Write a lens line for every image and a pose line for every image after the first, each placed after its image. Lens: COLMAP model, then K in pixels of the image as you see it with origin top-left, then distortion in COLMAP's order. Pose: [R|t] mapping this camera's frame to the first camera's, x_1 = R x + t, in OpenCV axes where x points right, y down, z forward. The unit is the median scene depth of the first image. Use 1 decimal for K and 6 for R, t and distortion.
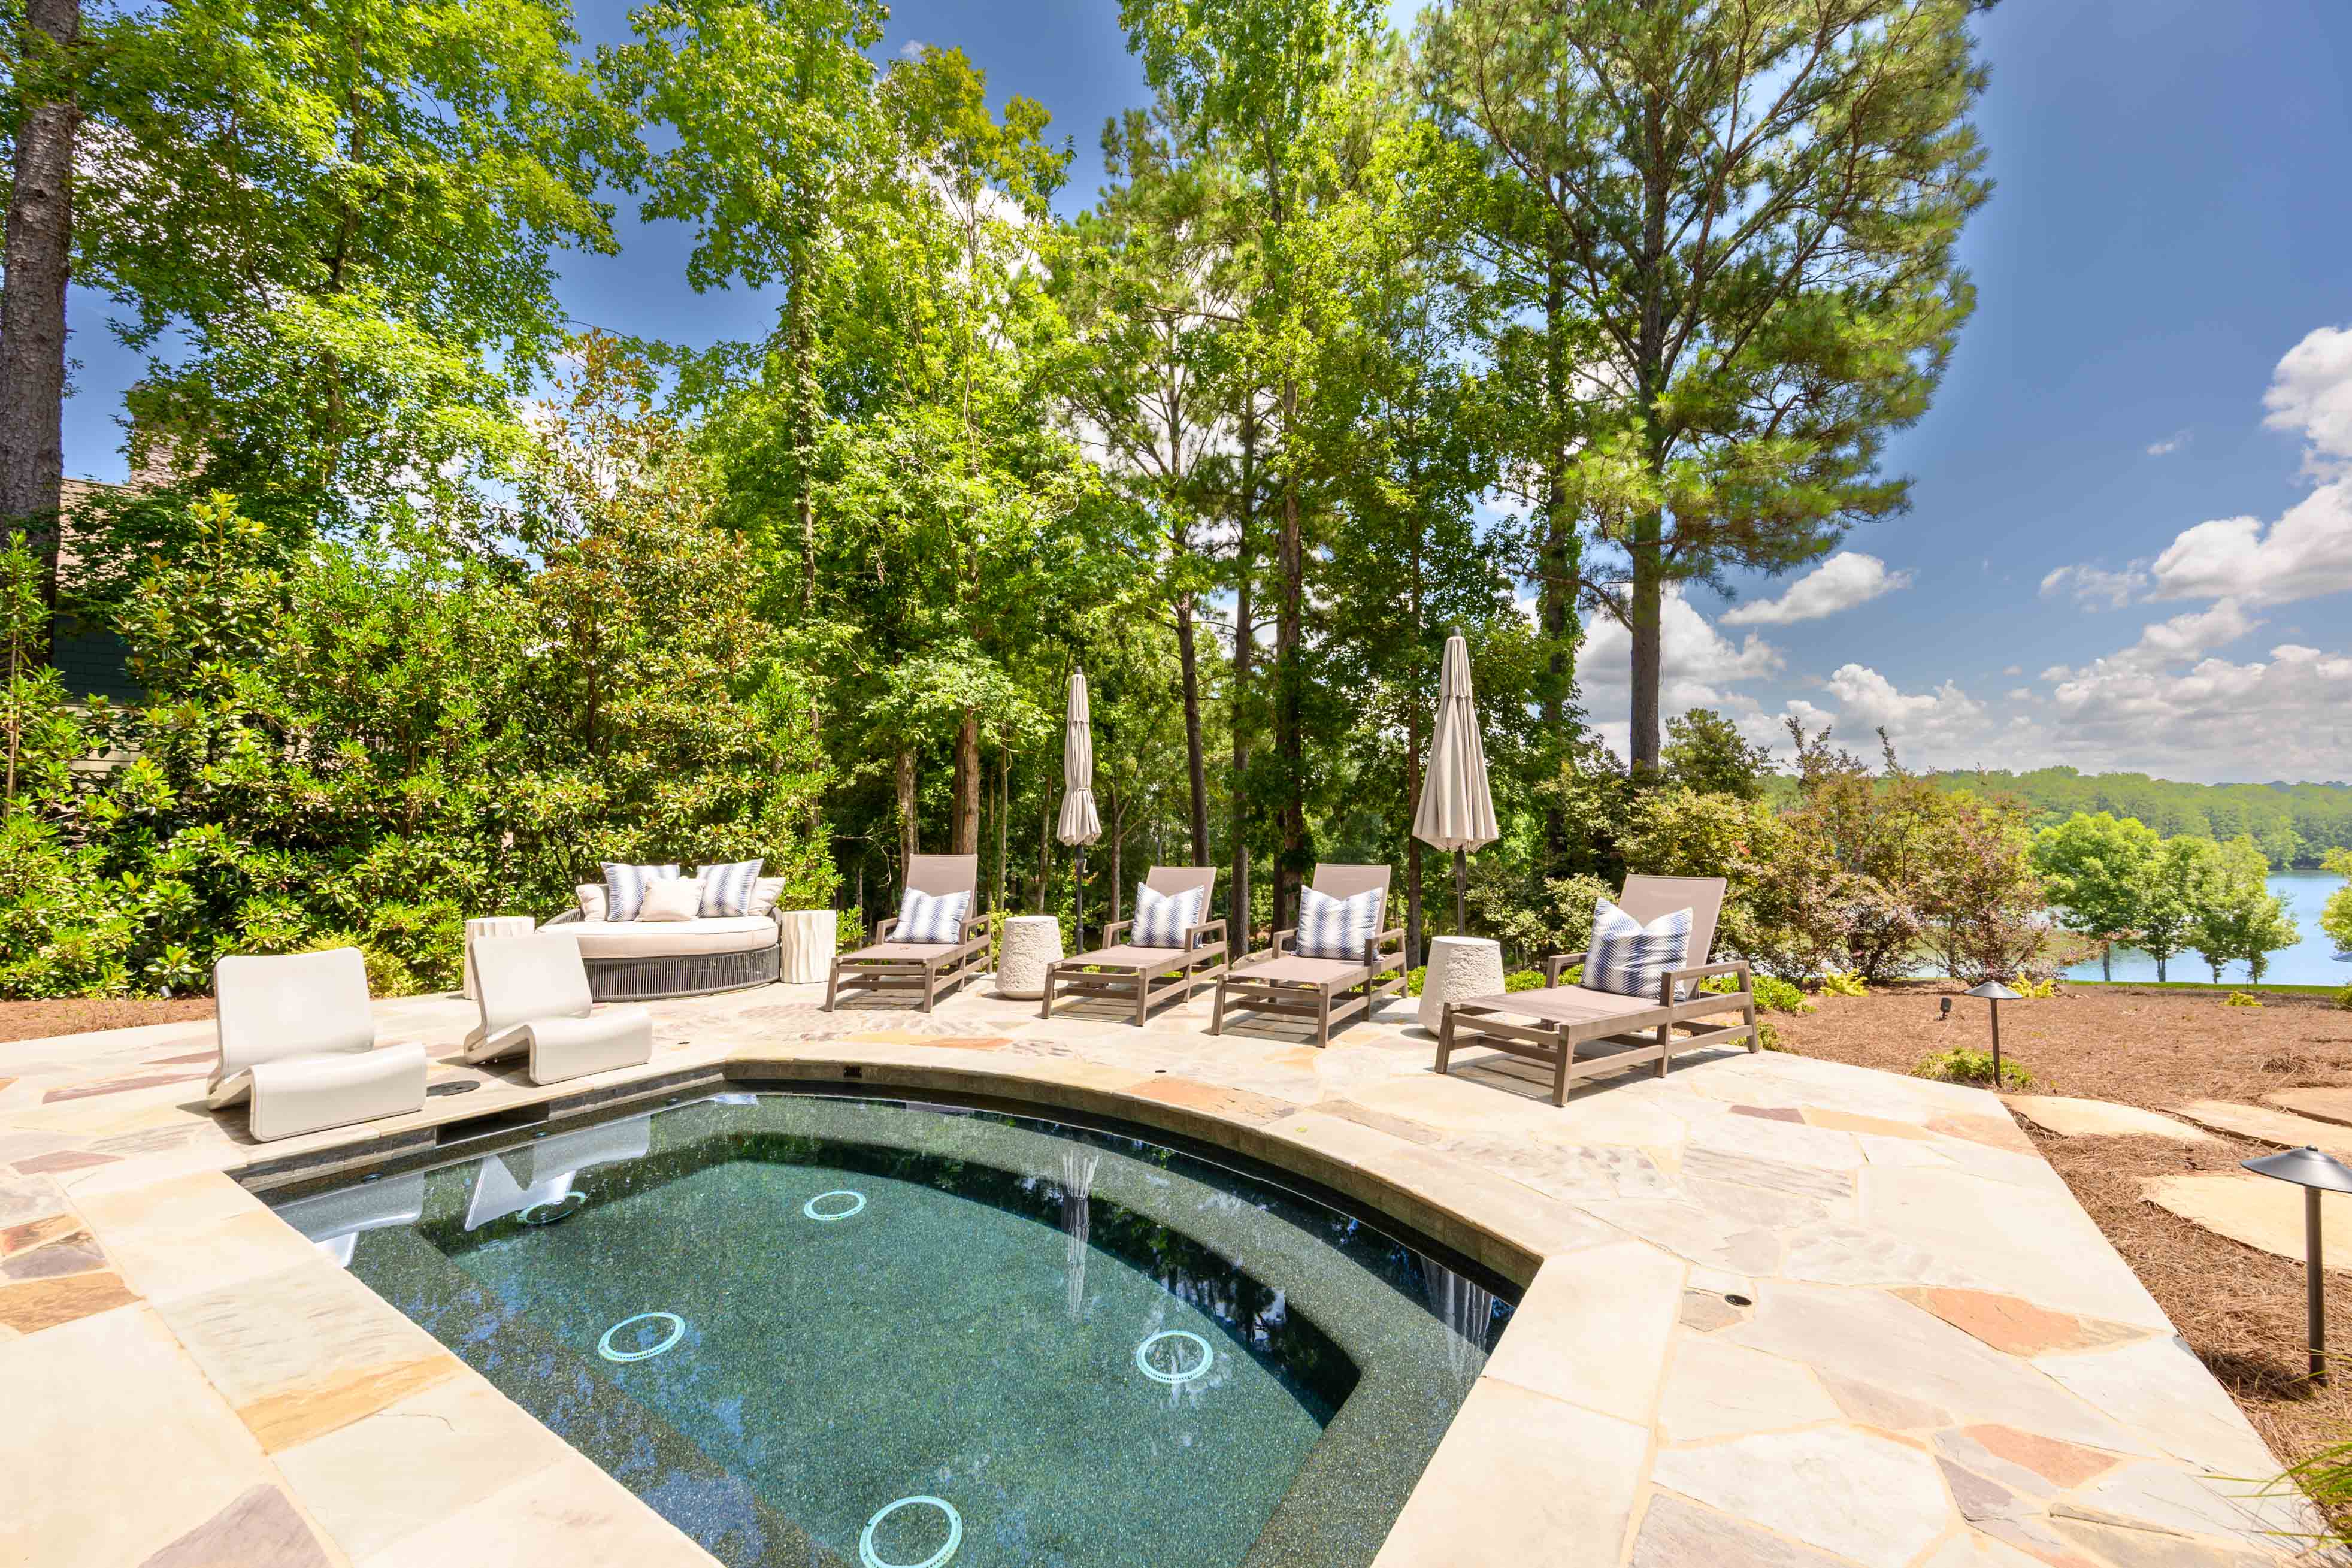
lens RADIAL K [[933.9, 0, 1174.1], [0, 933.9, 783.9], [0, 0, 1]] dist [-0.002926, 0.000300]
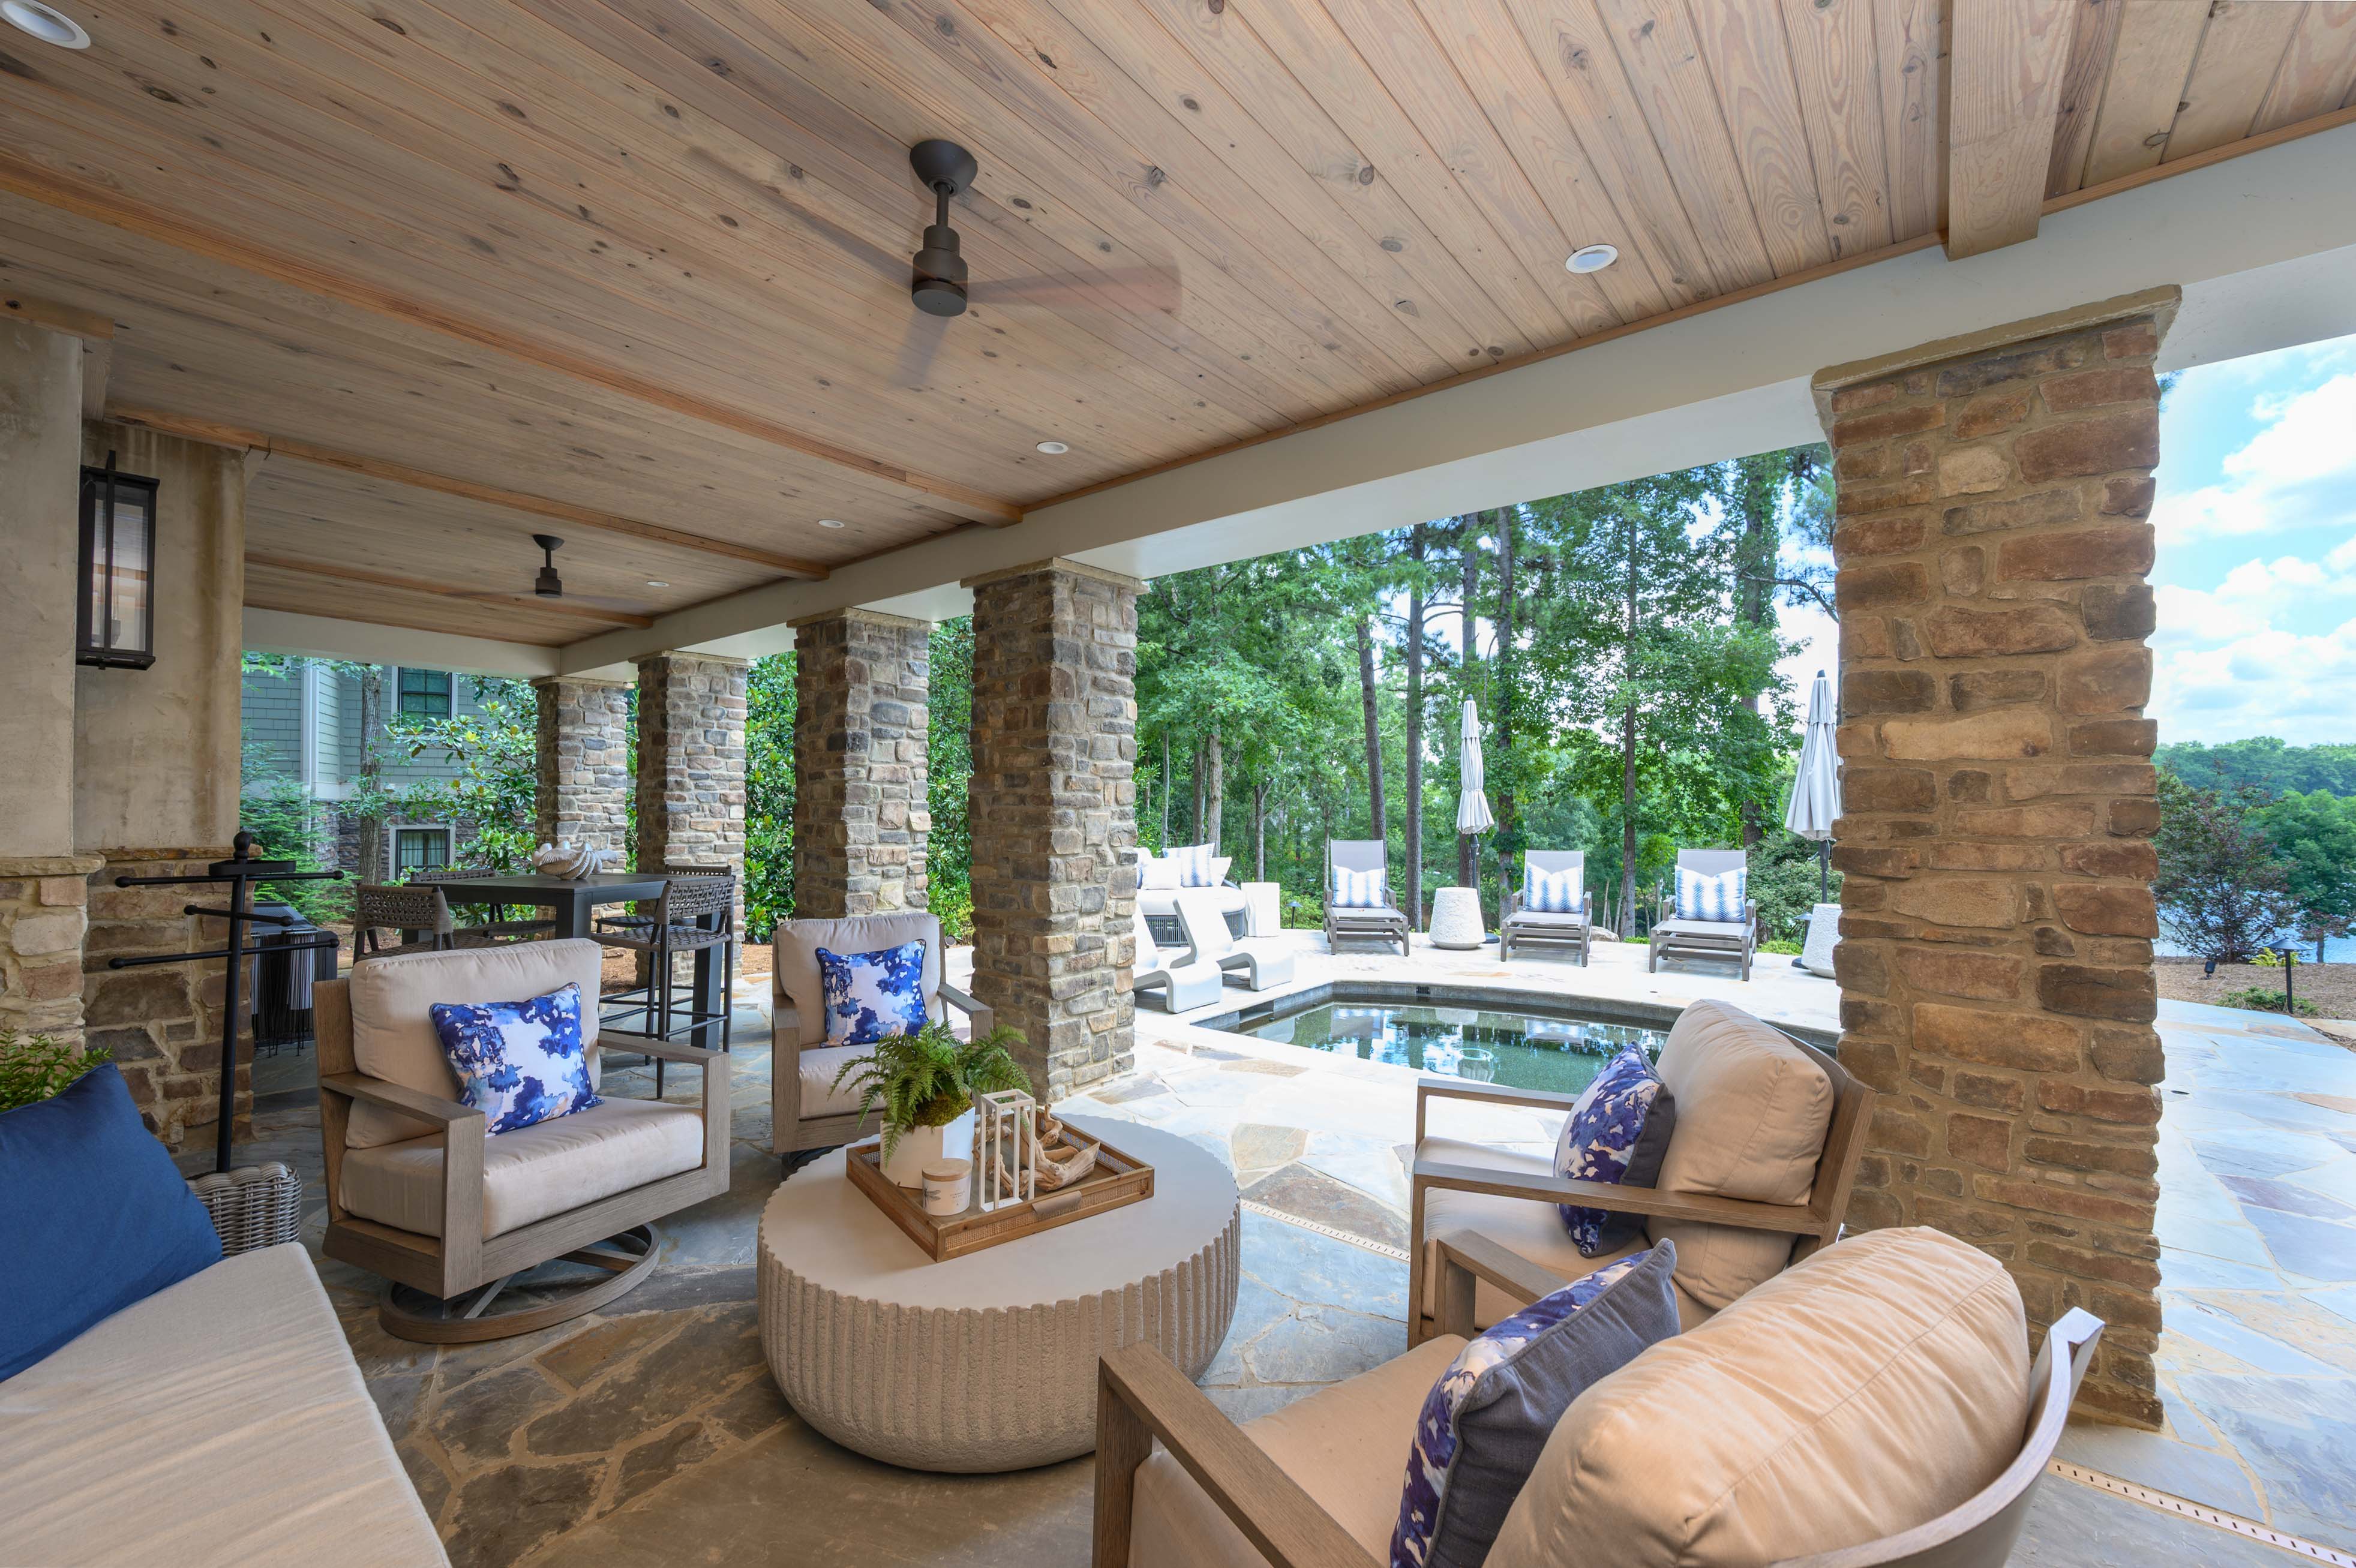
lens RADIAL K [[937.7, 0, 1175.5], [0, 937.7, 788.2], [0, 0, 1]] dist [-0.000033, -0.000632]
pose [[0.995095, -0.004000, -0.098839, -0.381378], [0.006643, 0.999629, 0.026420, -0.033728], [0.098696, -0.026947, 0.994753, -0.327634]]
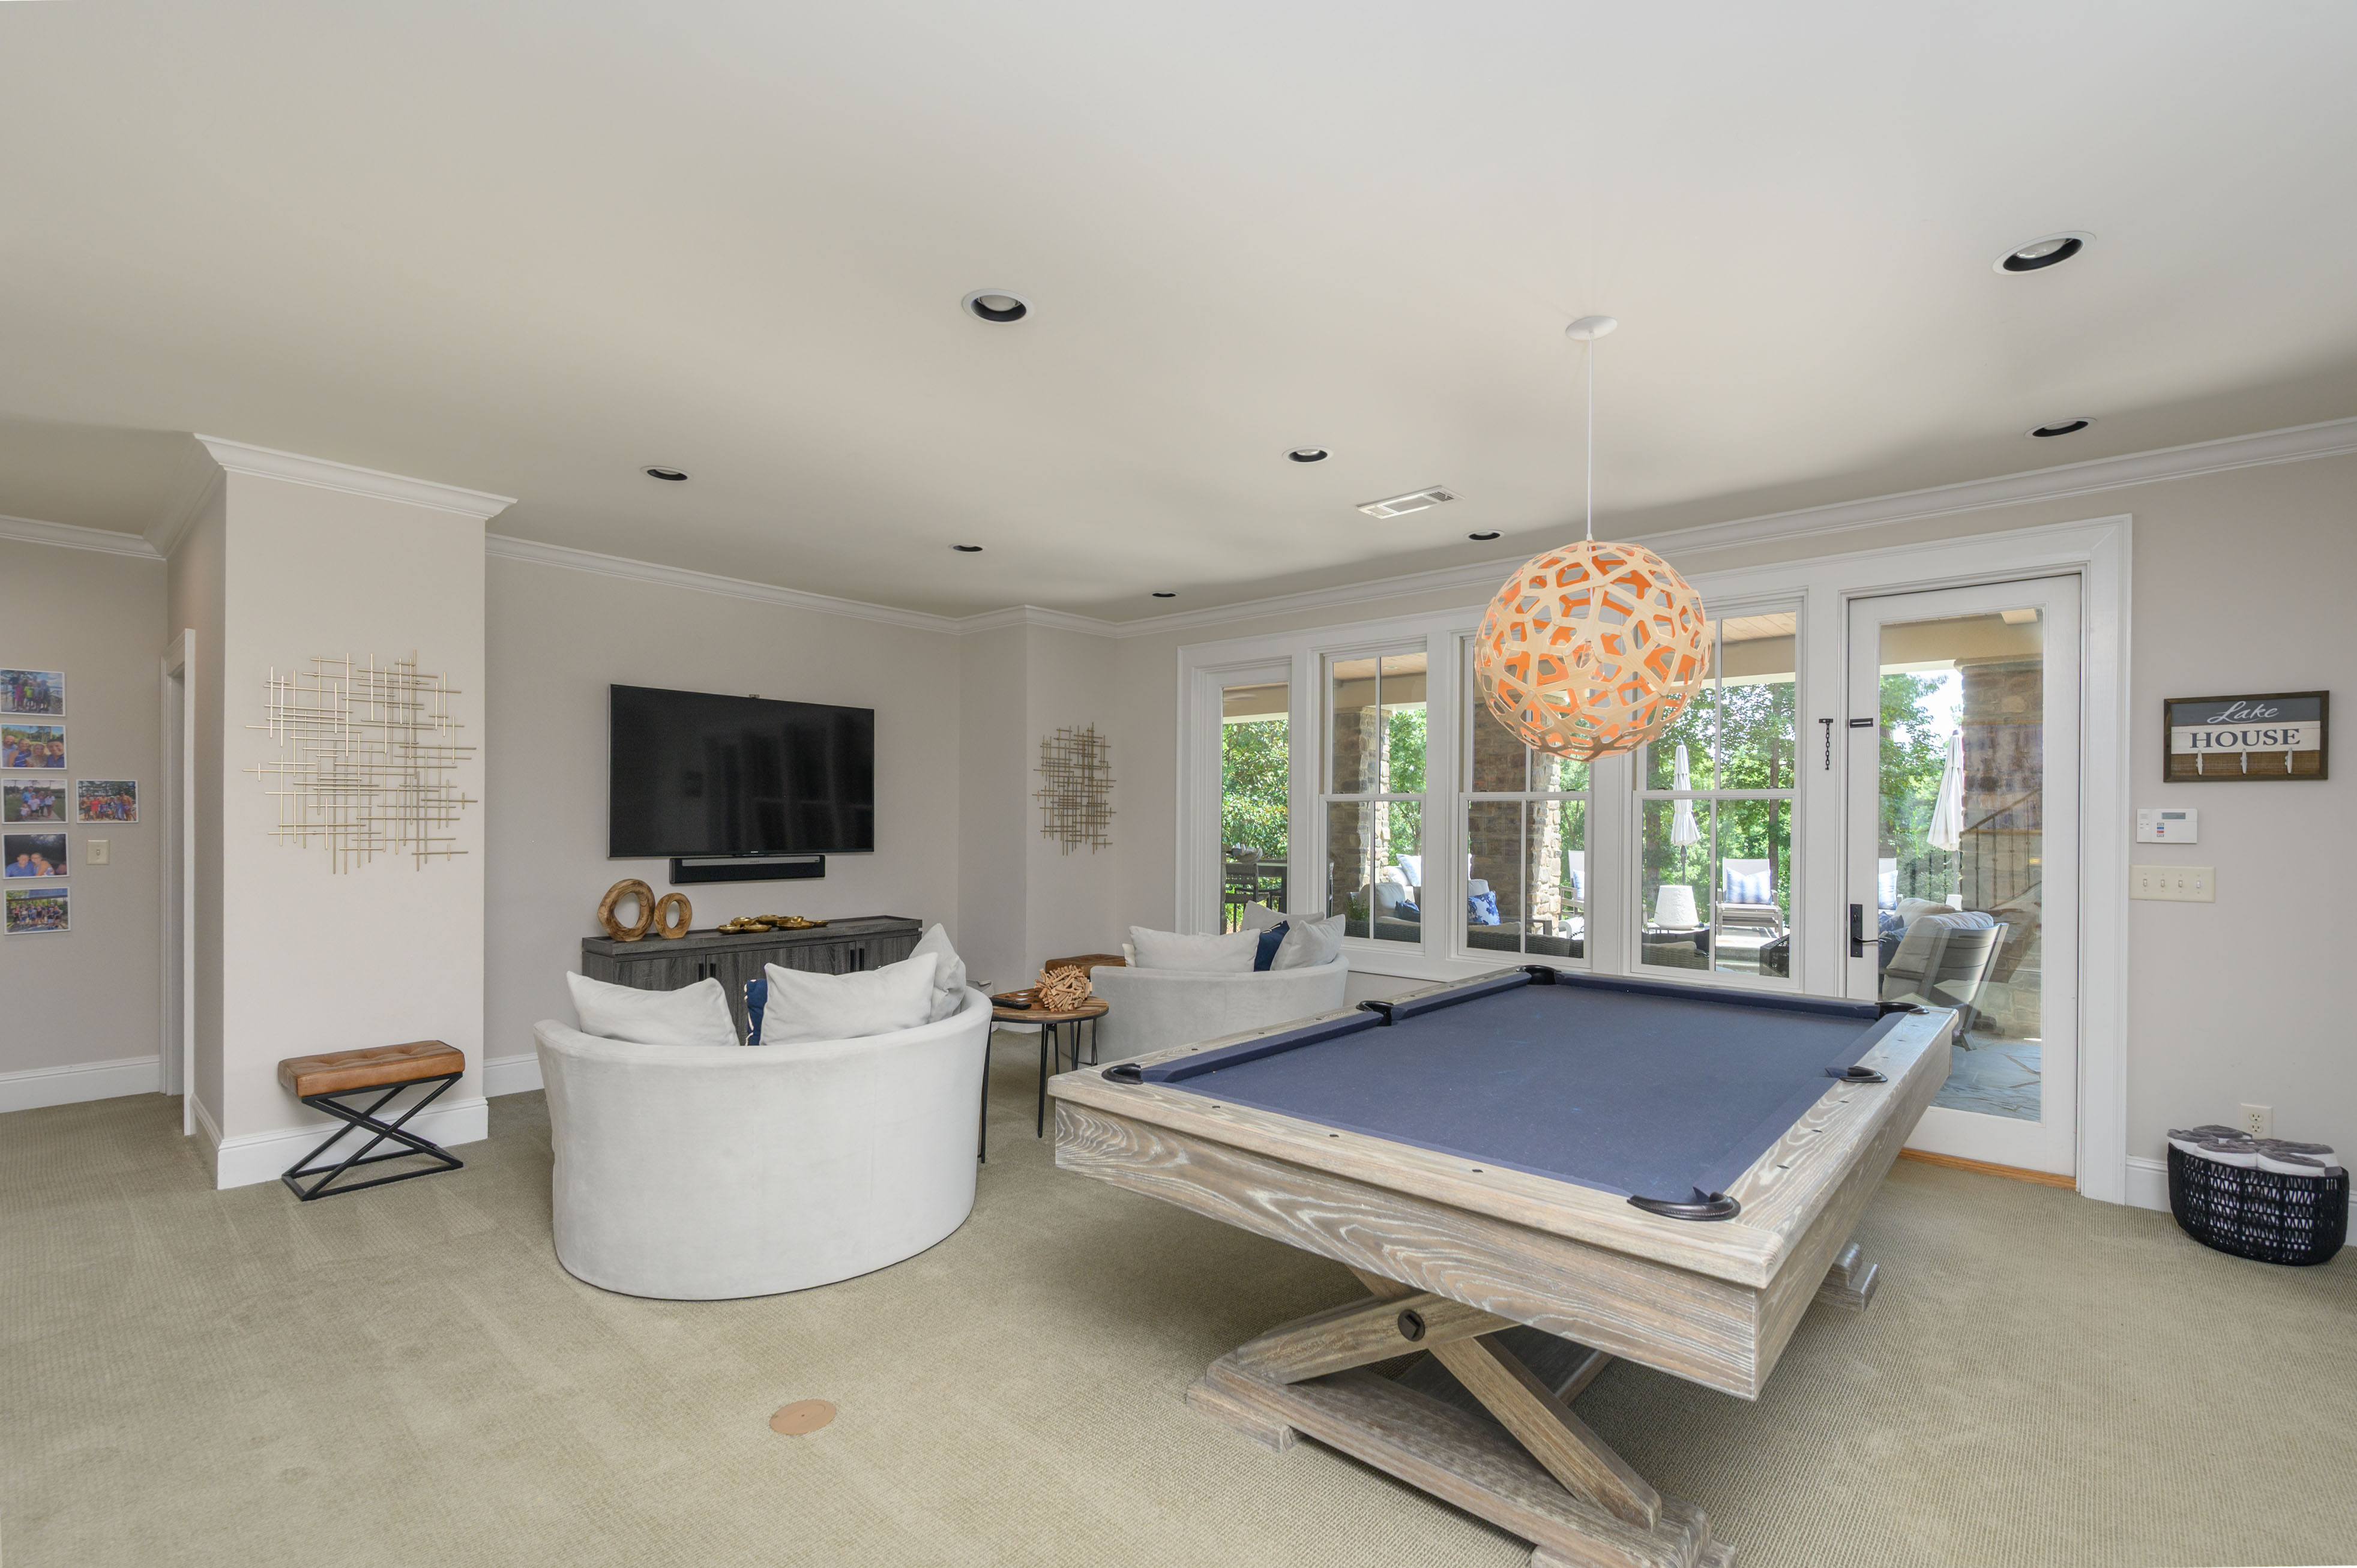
lens RADIAL K [[1044.5, 0, 1175.9], [0, 1044.5, 826.9], [0, 0, 1]] dist [-0.002832, 0.000378]
pose [[0.990714, 0.003021, -0.135931, -0.762059], [0.003767, 0.998759, 0.049652, -0.067725], [0.135912, -0.049702, 0.989473, -1.019806]]
